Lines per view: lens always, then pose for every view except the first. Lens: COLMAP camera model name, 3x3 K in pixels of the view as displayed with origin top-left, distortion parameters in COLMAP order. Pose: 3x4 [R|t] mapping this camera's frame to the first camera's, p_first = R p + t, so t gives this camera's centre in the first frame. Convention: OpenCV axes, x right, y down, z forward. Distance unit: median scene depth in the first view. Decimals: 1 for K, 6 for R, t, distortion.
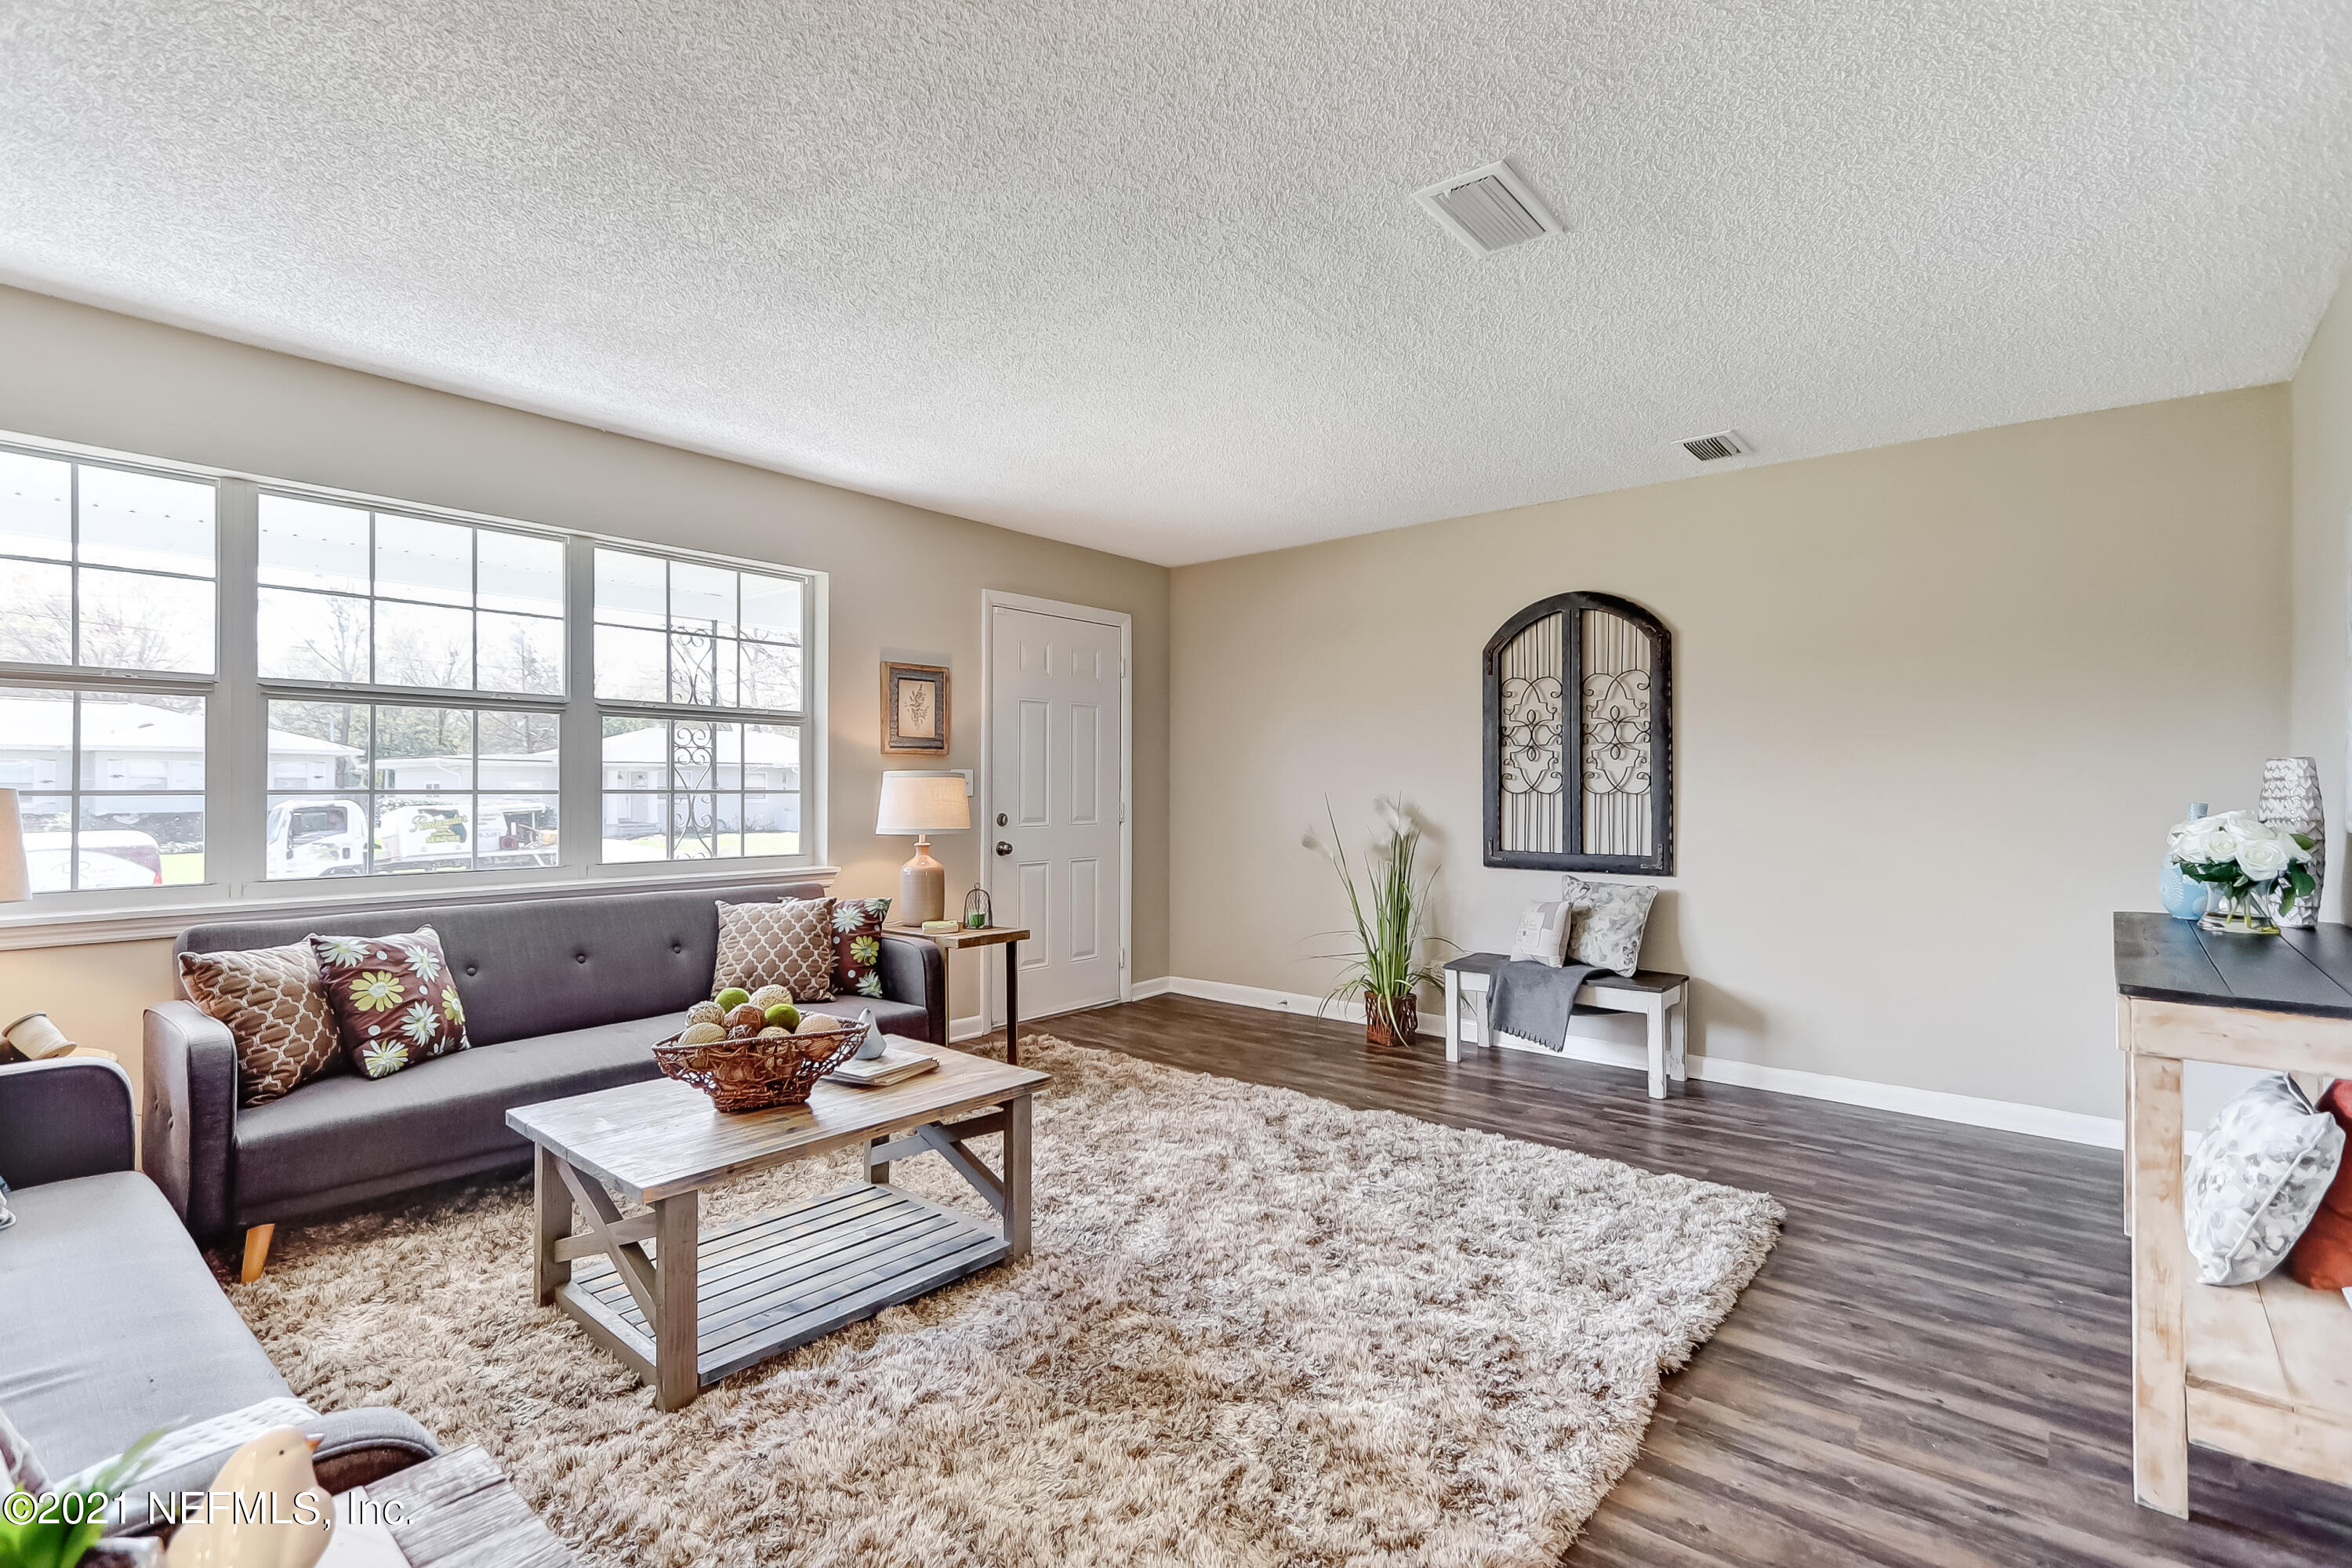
lens RADIAL K [[1103.3, 0, 1172.6], [0, 1103.3, 779.0], [0, 0, 1]] dist [0.006111, -0.001389]
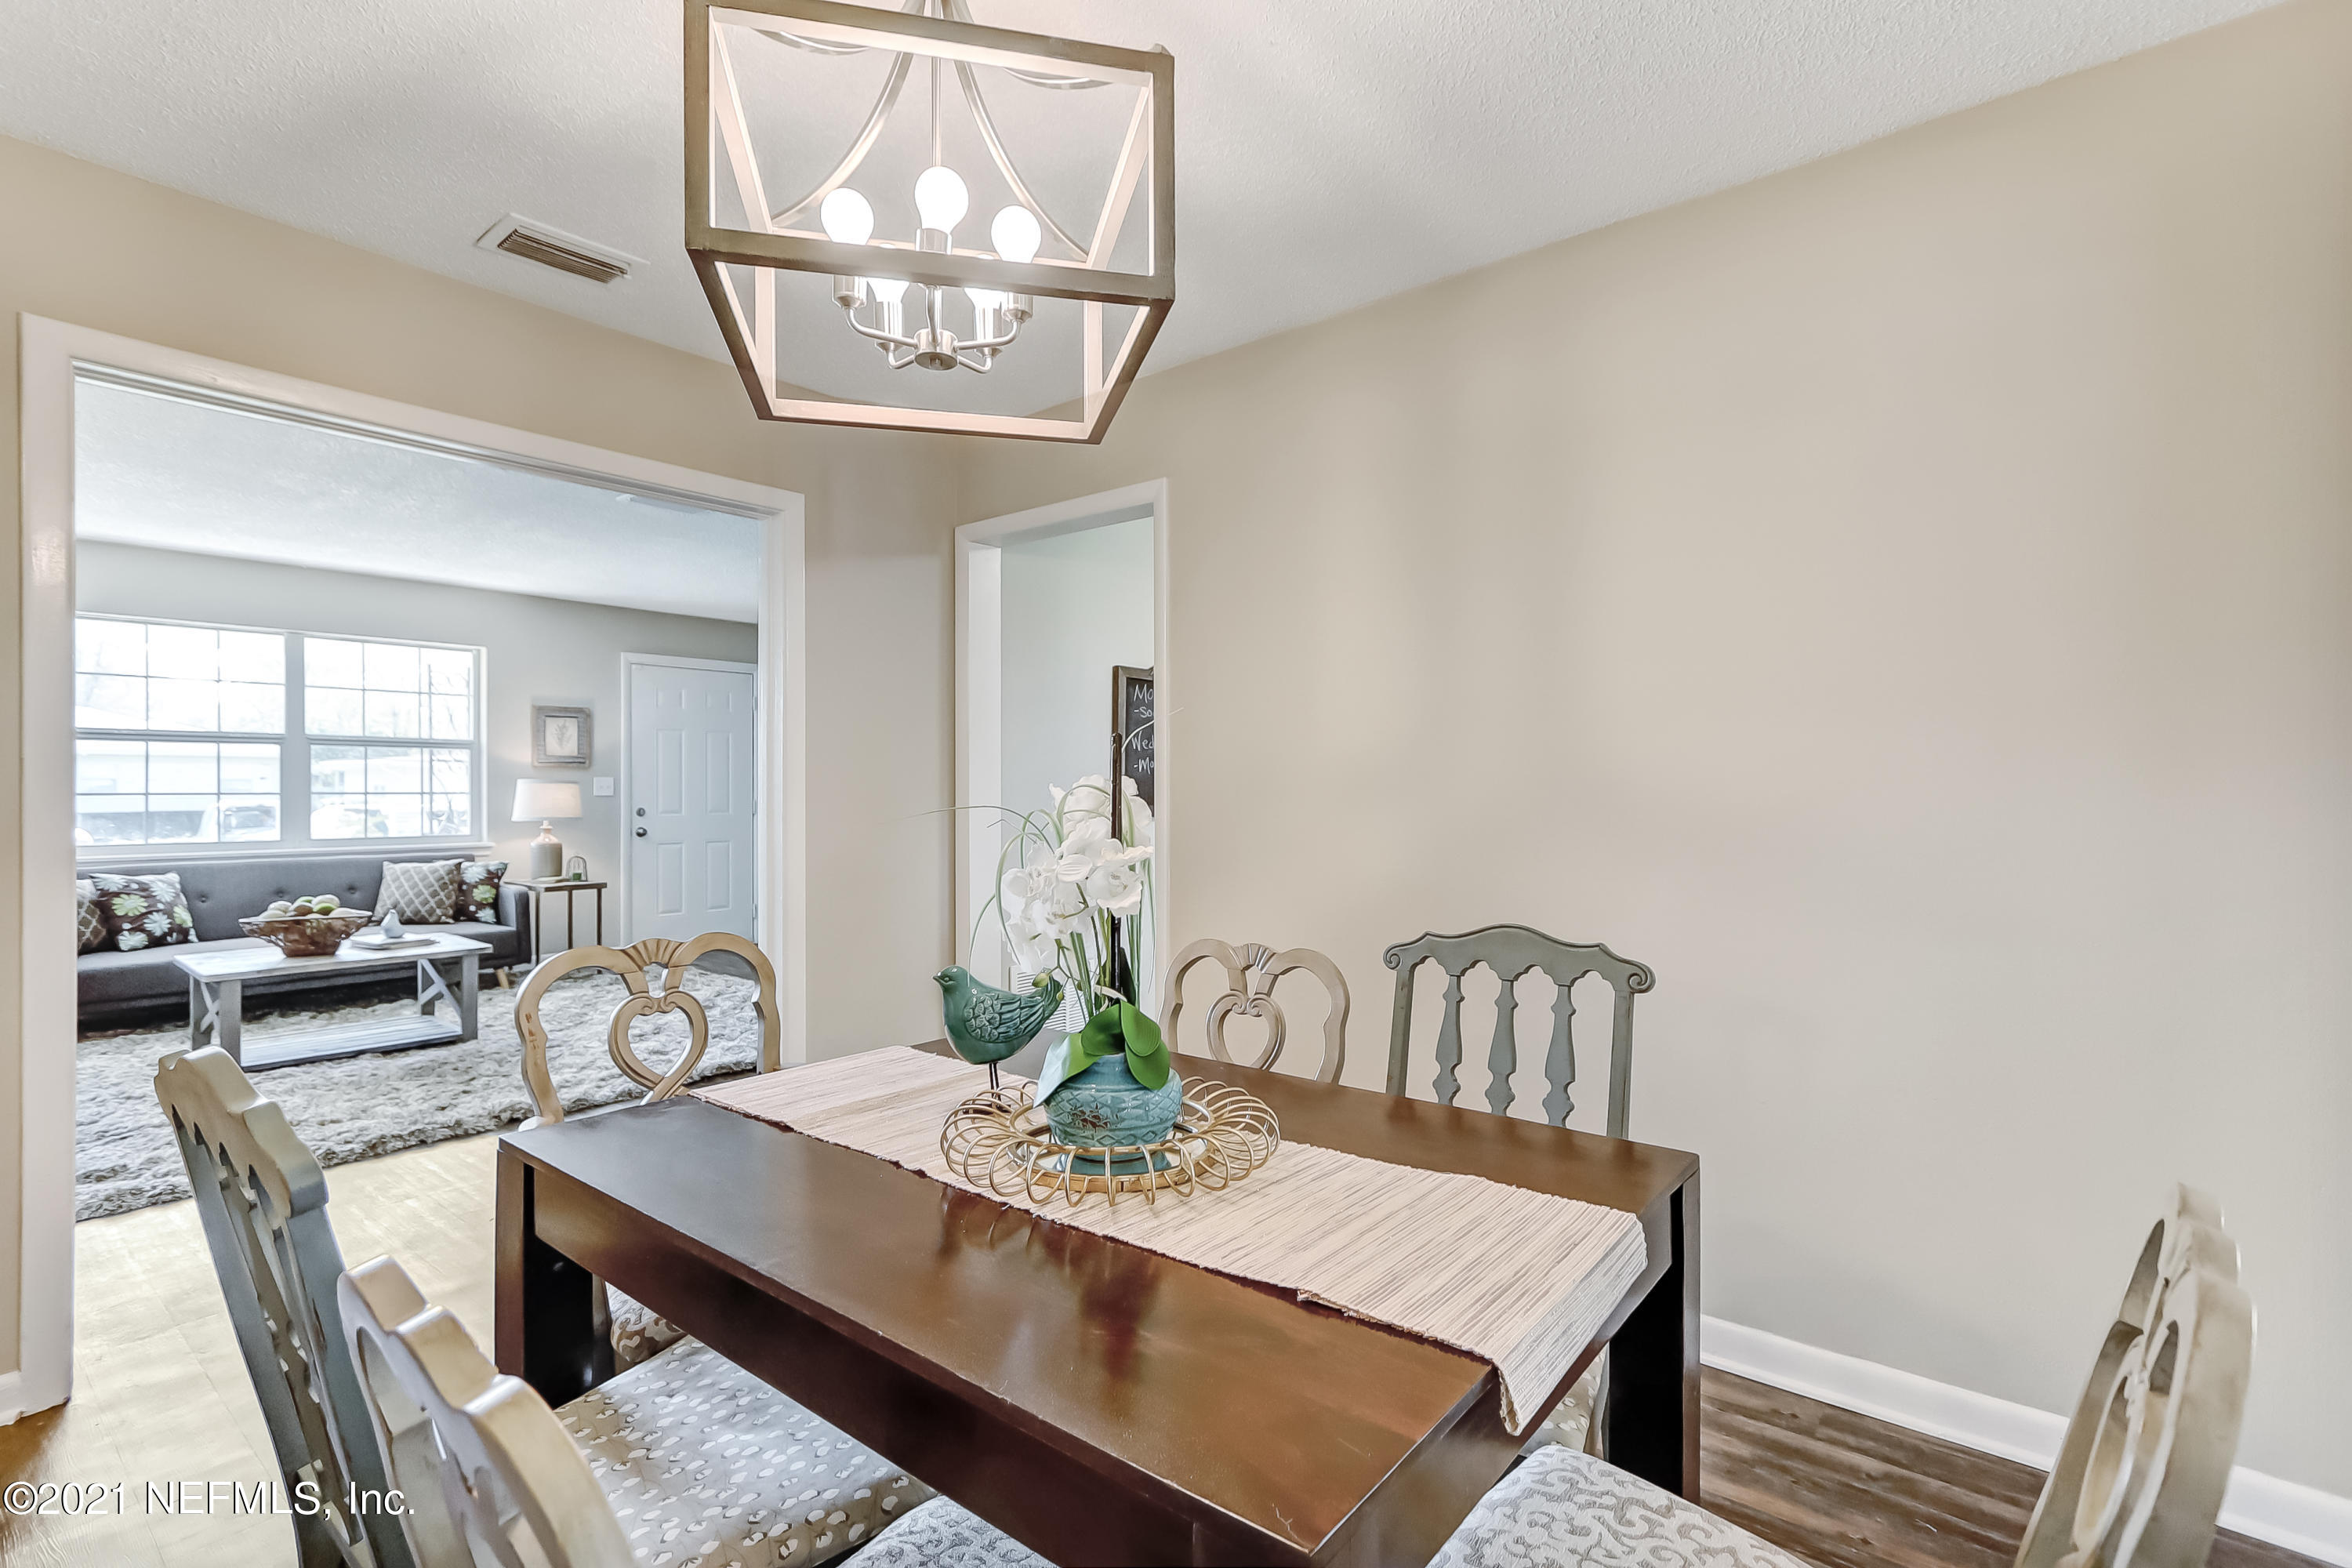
lens RADIAL K [[1103.3, 0, 1183.6], [0, 1103.3, 786.5], [0, 0, 1]] dist [0.006111, -0.001389]
pose [[0.999686, -0.000623, 0.025044, 0.710898], [0.000425, 0.999969, 0.007919, -0.010733], [-0.025048, -0.007906, 0.999655, -0.631018]]
